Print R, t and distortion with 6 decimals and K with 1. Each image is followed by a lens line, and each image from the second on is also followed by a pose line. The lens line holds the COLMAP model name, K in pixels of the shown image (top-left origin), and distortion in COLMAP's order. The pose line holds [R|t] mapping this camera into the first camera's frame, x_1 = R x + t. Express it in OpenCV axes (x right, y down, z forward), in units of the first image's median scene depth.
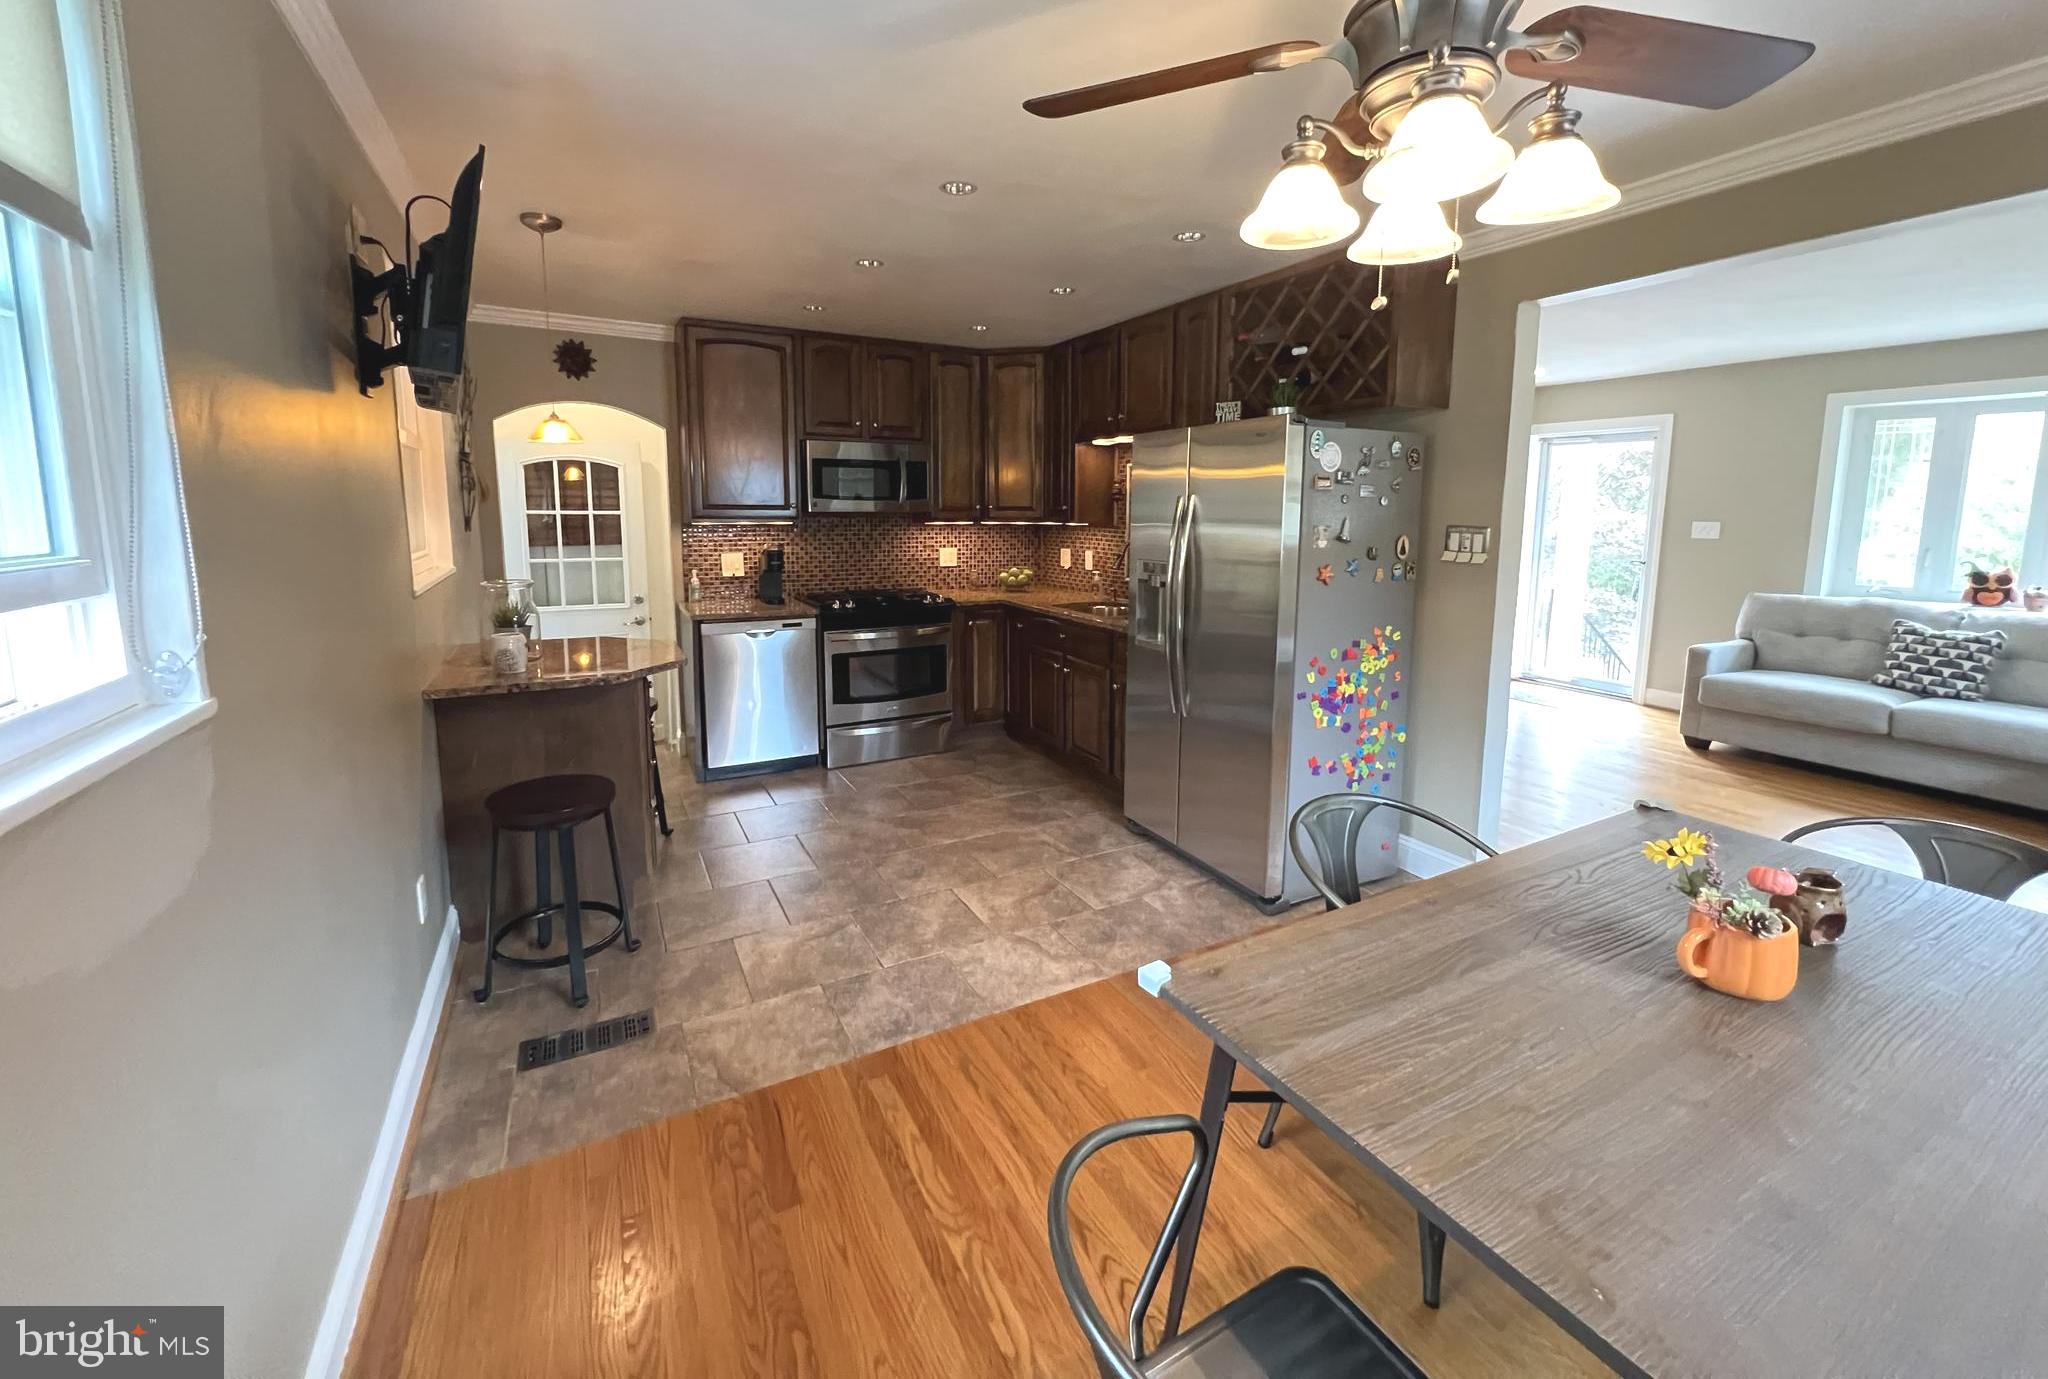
lens RADIAL K [[818.1, 0, 1016.8], [0, 818.1, 609.3], [0, 0, 1]] dist [0.001333, -0.000040]
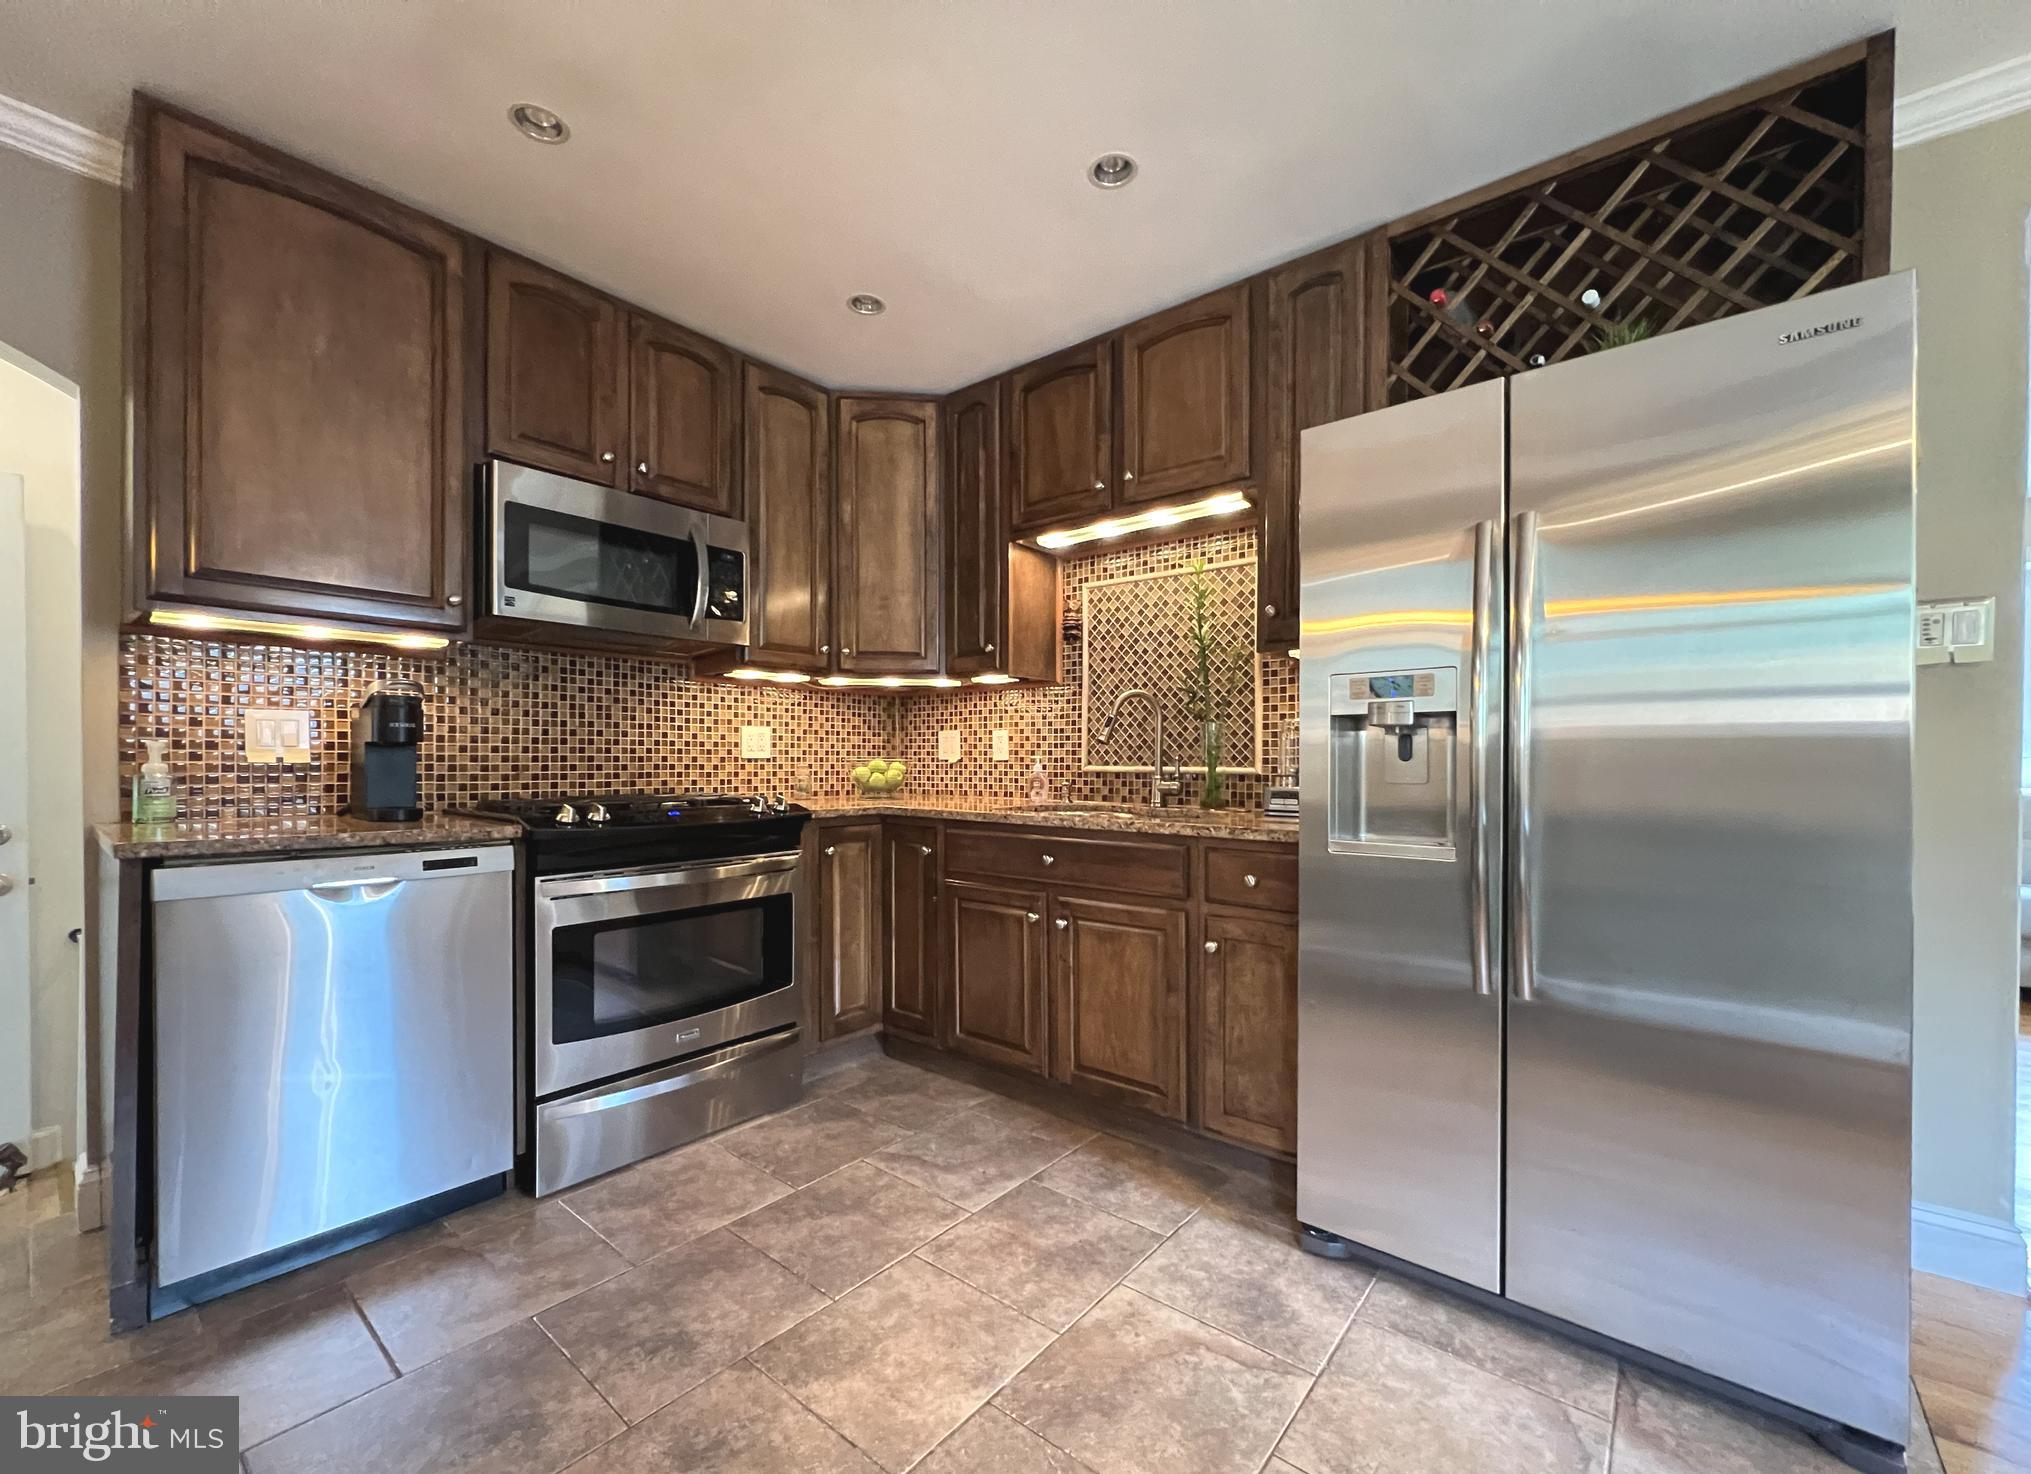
lens RADIAL K [[824.8, 0, 1021.8], [0, 824.8, 764.0], [0, 0, 1]] dist [-0.001934, -0.000426]
pose [[0.922690, -0.002935, 0.385533, -0.157403], [0.047770, 0.993136, -0.106766, 0.025680], [-0.382573, 0.116929, 0.916496, 0.468449]]
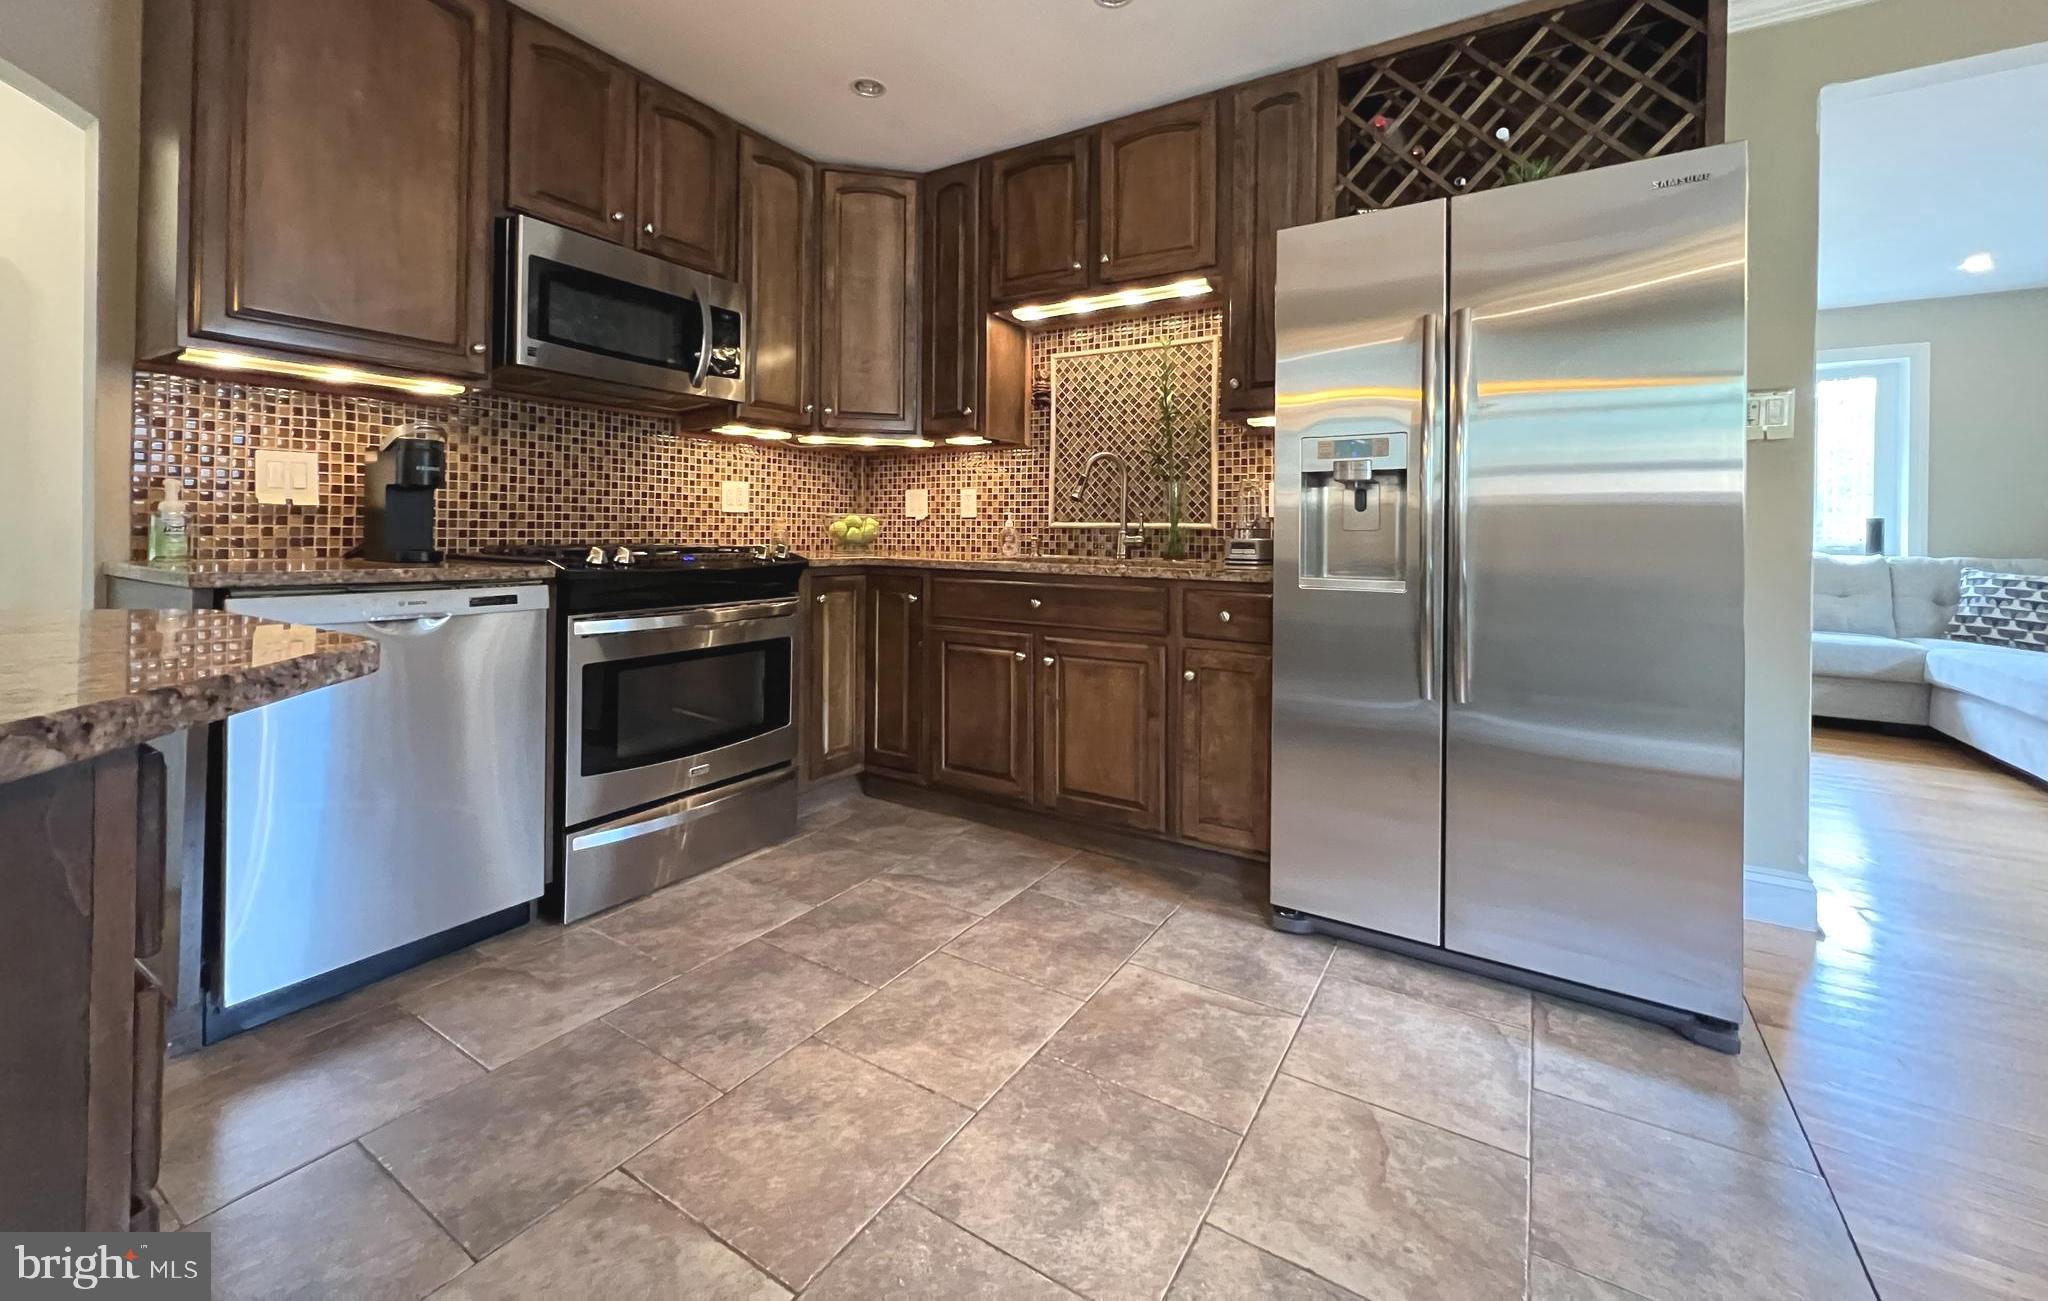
lens RADIAL K [[823.9, 0, 1022.8], [0, 823.9, 529.6], [0, 0, 1]] dist [-0.004432, -0.000170]
pose [[0.868422, 0.007508, 0.495769, -0.231184], [0.052517, 0.992868, -0.107028, 0.040214], [-0.493037, 0.118982, 0.861834, 0.452190]]
